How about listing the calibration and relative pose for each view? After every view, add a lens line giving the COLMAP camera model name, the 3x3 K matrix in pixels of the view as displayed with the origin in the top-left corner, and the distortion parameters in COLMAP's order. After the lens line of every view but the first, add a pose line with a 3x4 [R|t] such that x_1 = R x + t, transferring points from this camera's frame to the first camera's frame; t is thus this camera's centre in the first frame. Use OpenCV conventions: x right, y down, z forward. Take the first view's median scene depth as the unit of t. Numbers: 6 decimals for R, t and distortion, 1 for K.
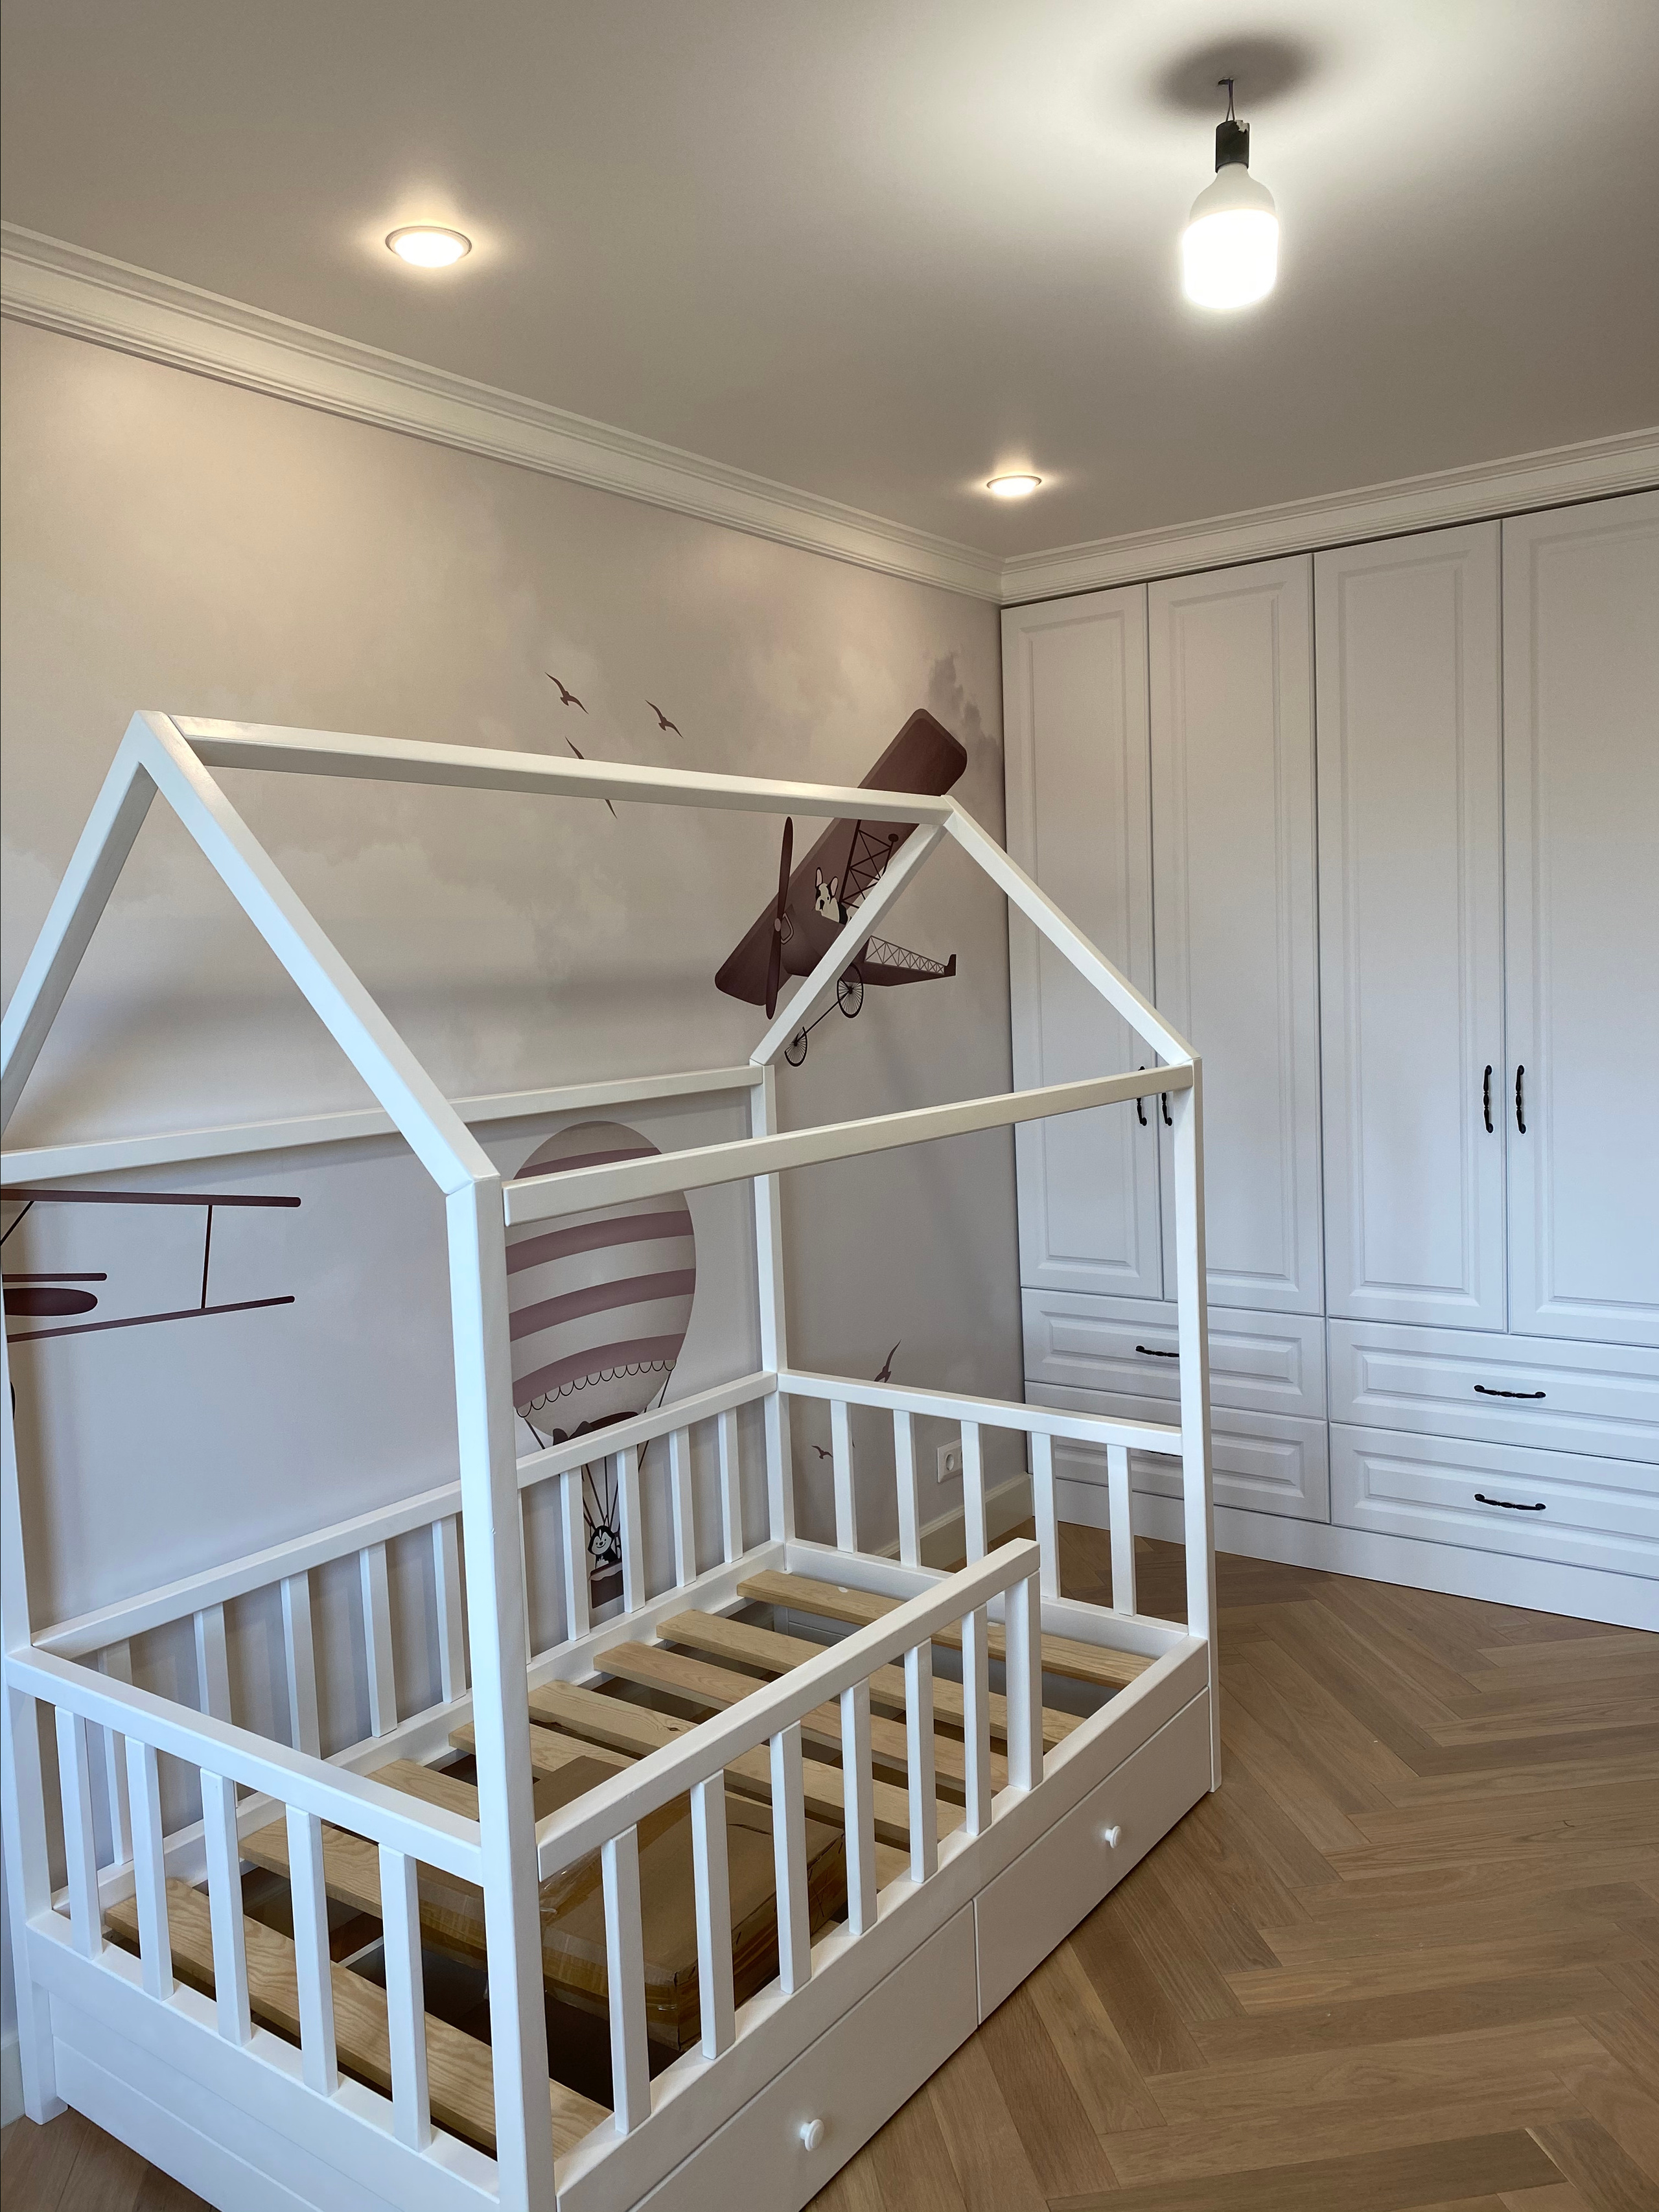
lens RADIAL K [[1677.6, 0, 820.4], [0, 1677.6, 1126.3], [0, 0, 1]] dist [0.010948, -0.023366]
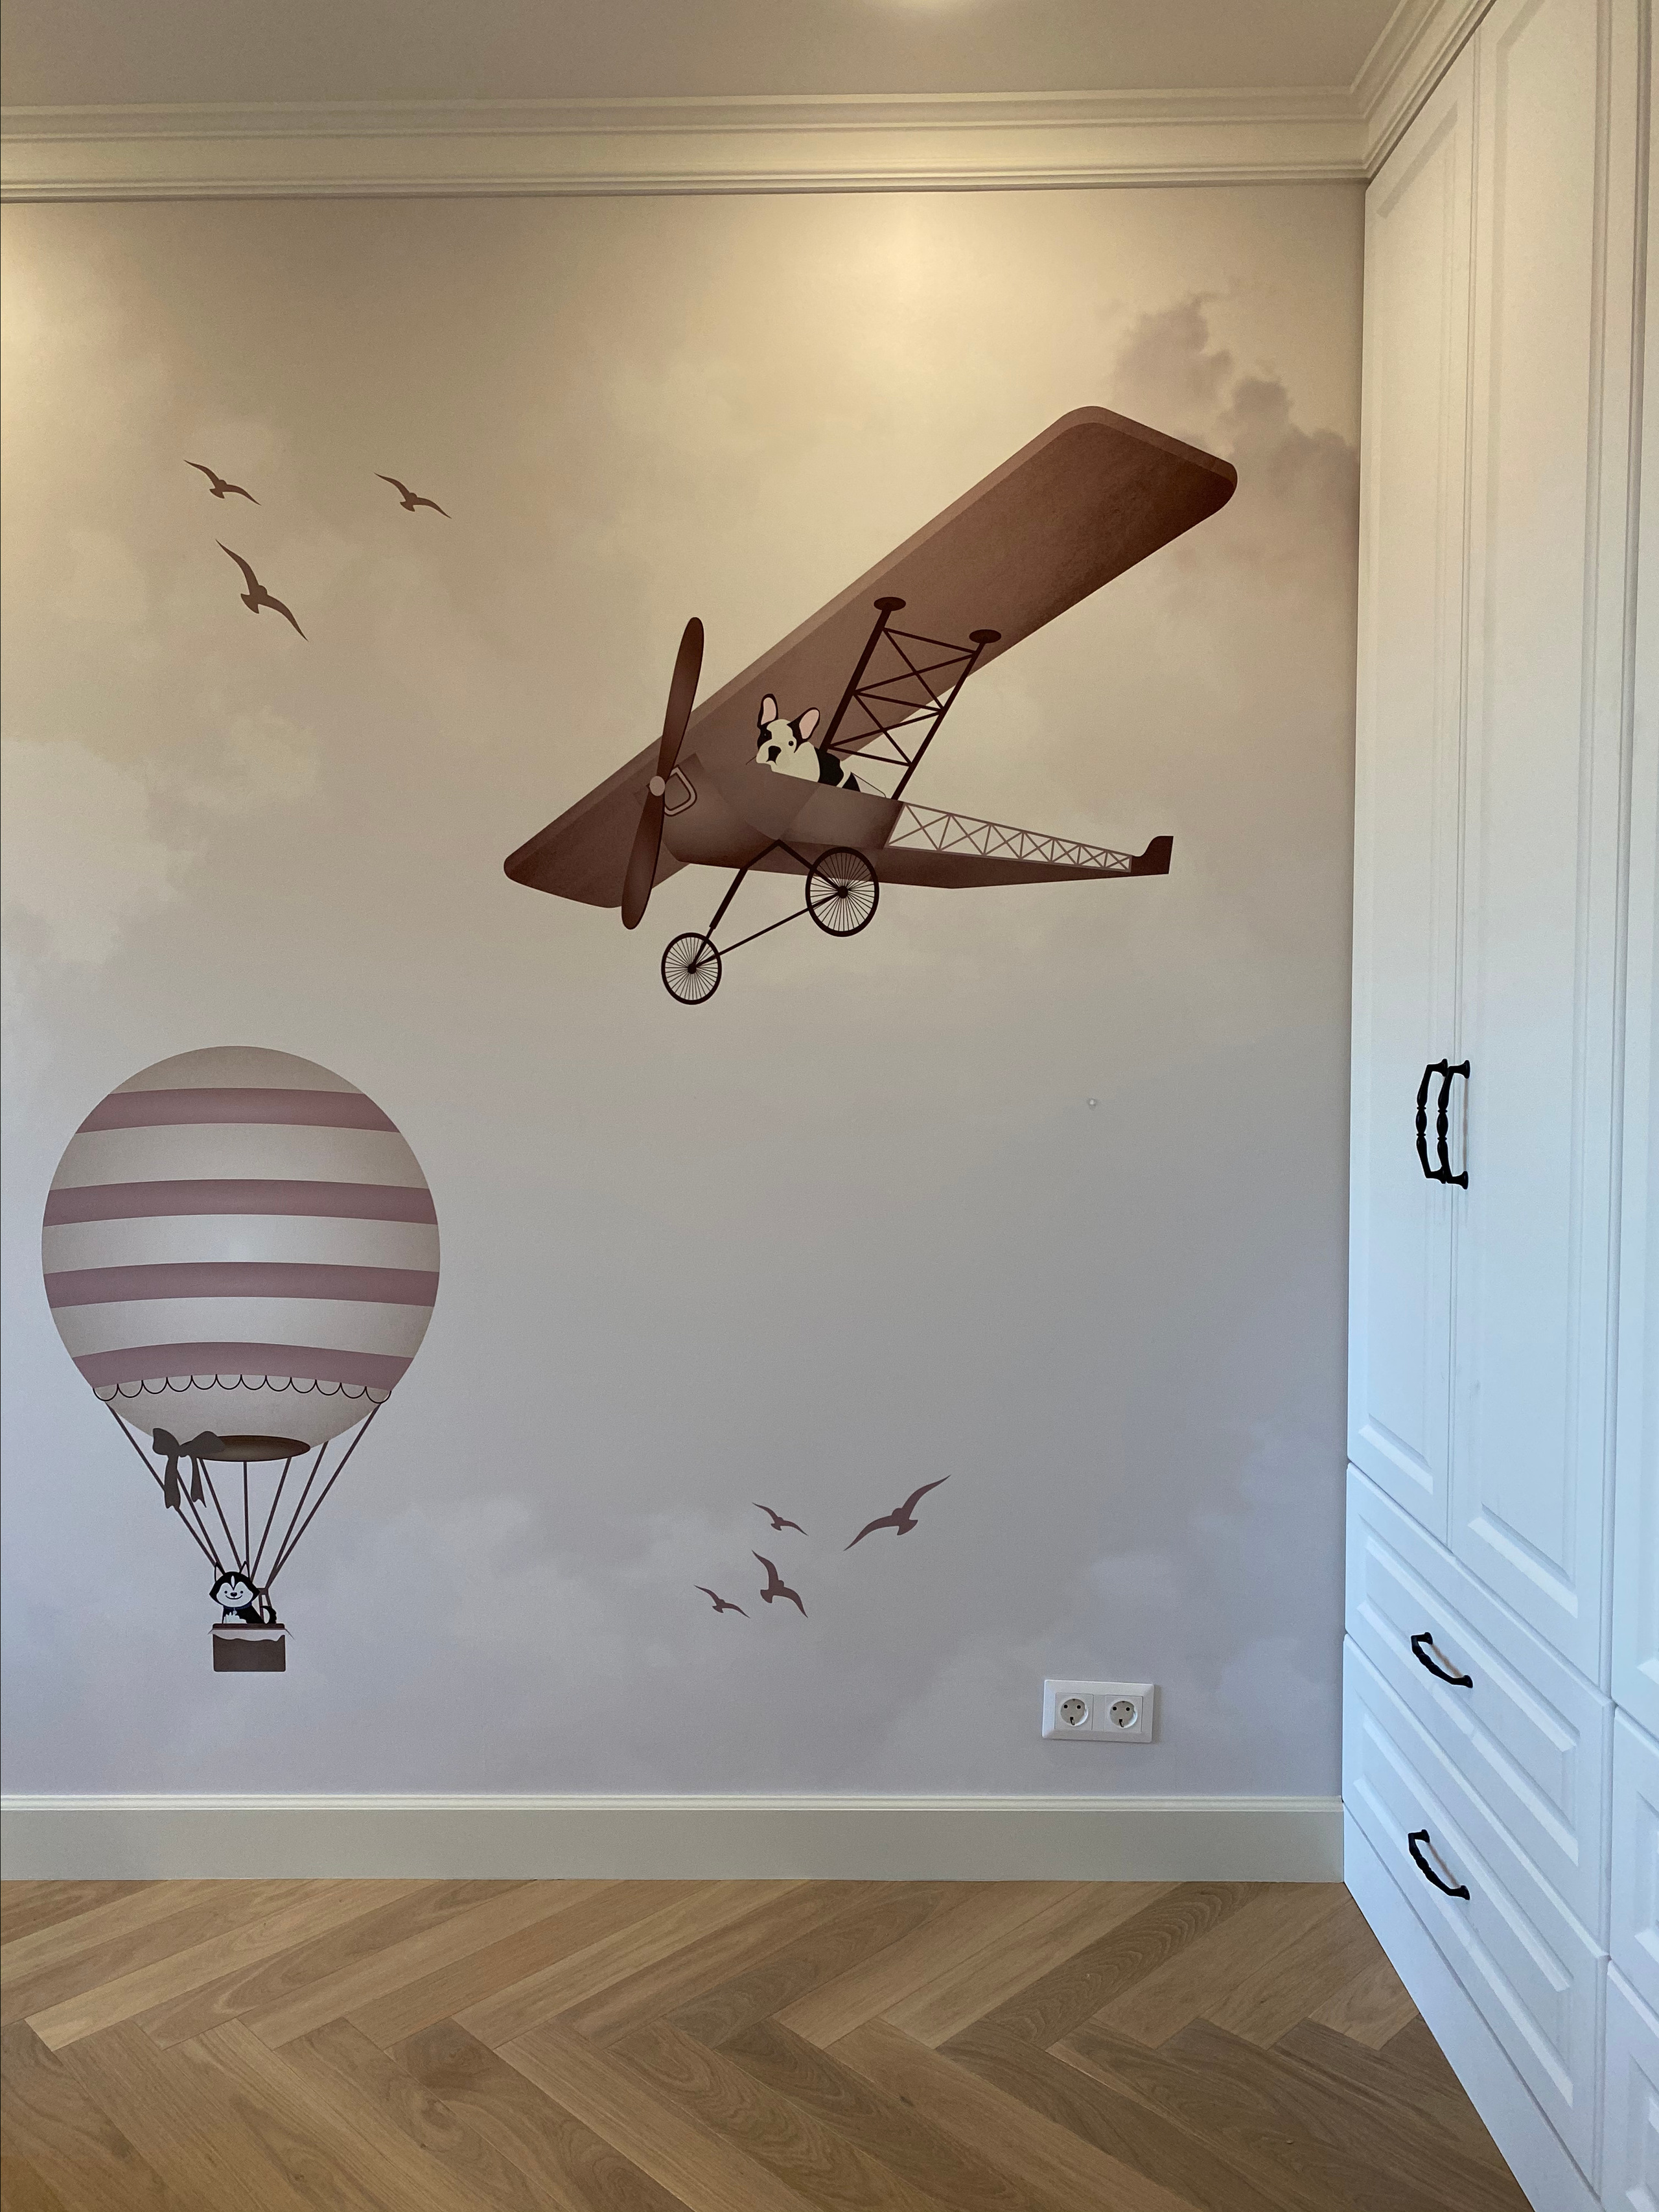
lens RADIAL K [[1677.6, 0, 814.9], [0, 1677.6, 1109.9], [0, 0, 1]] dist [0.010948, -0.023366]
pose [[0.575038, 0.098151, -0.812218, 0.540598], [-0.095972, 0.994016, 0.052174, -0.033087], [0.812478, 0.047948, 0.581016, 0.653780]]
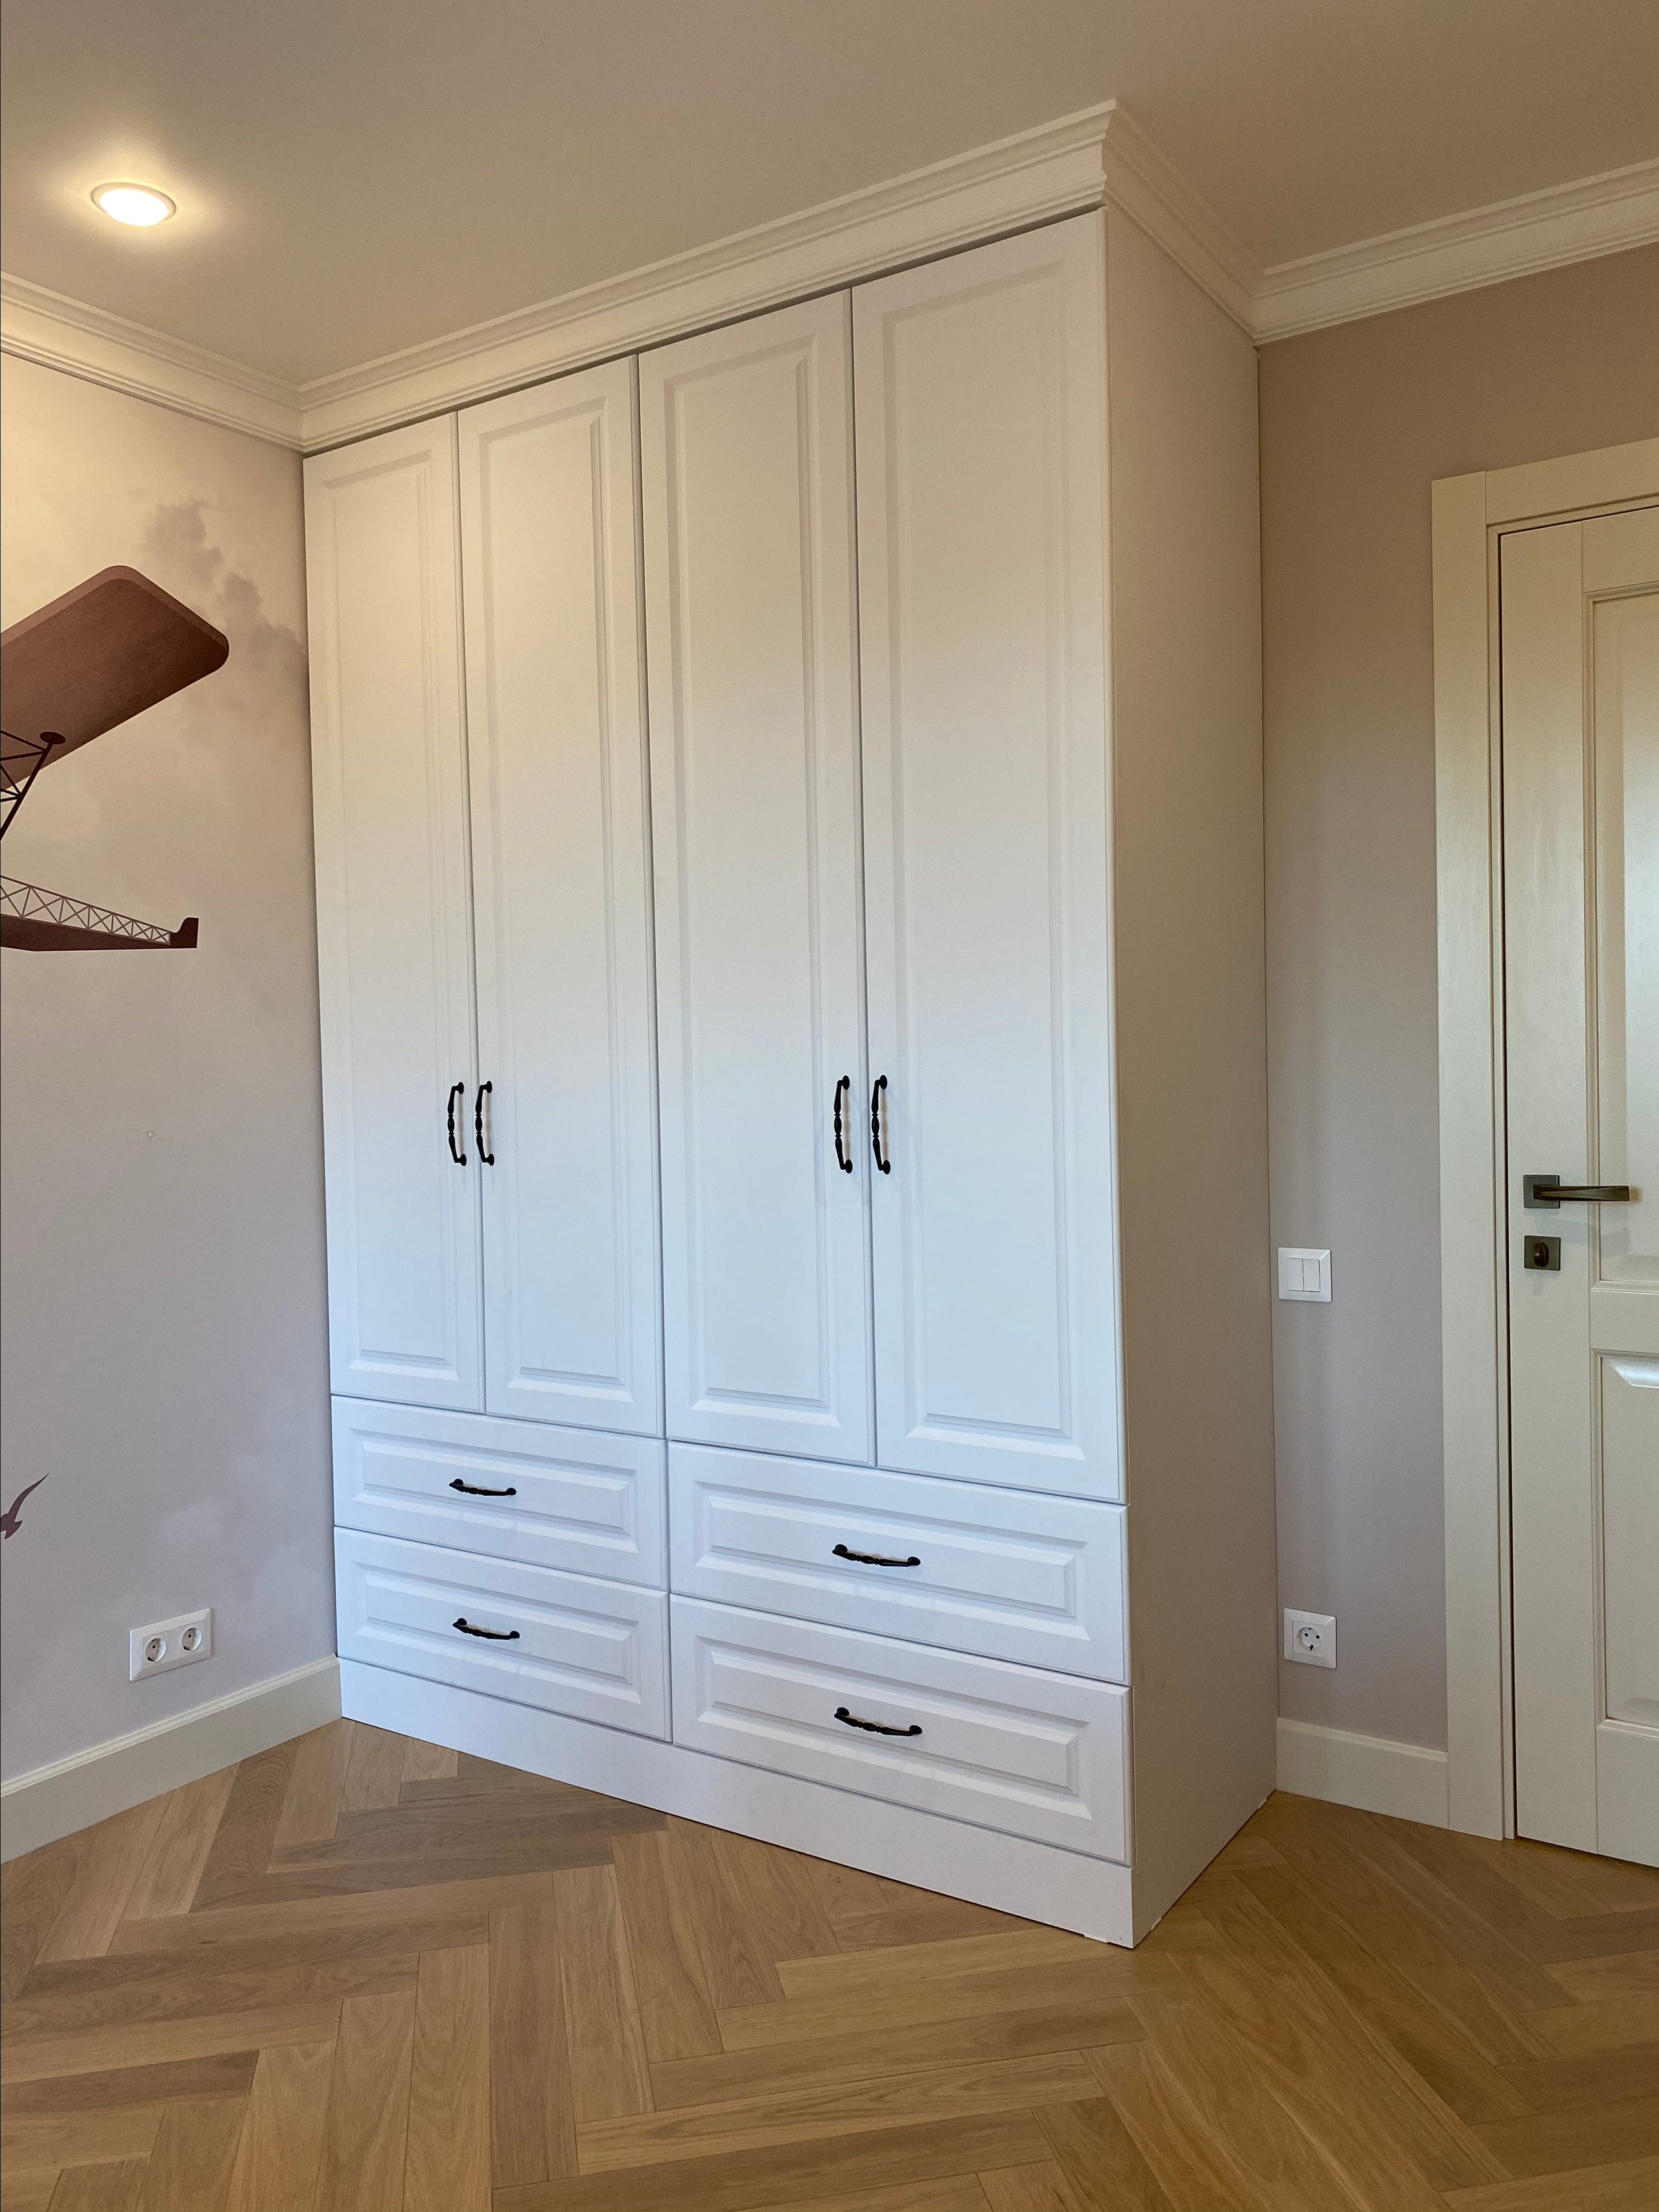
lens RADIAL K [[1677.6, 0, 870.3], [0, 1677.6, 1119.8], [0, 0, 1]] dist [0.010948, -0.023366]
pose [[0.997346, 0.019415, 0.070176, 0.356666], [-0.015403, 0.998240, -0.057275, 0.020908], [-0.071164, 0.056042, 0.995889, 0.313456]]
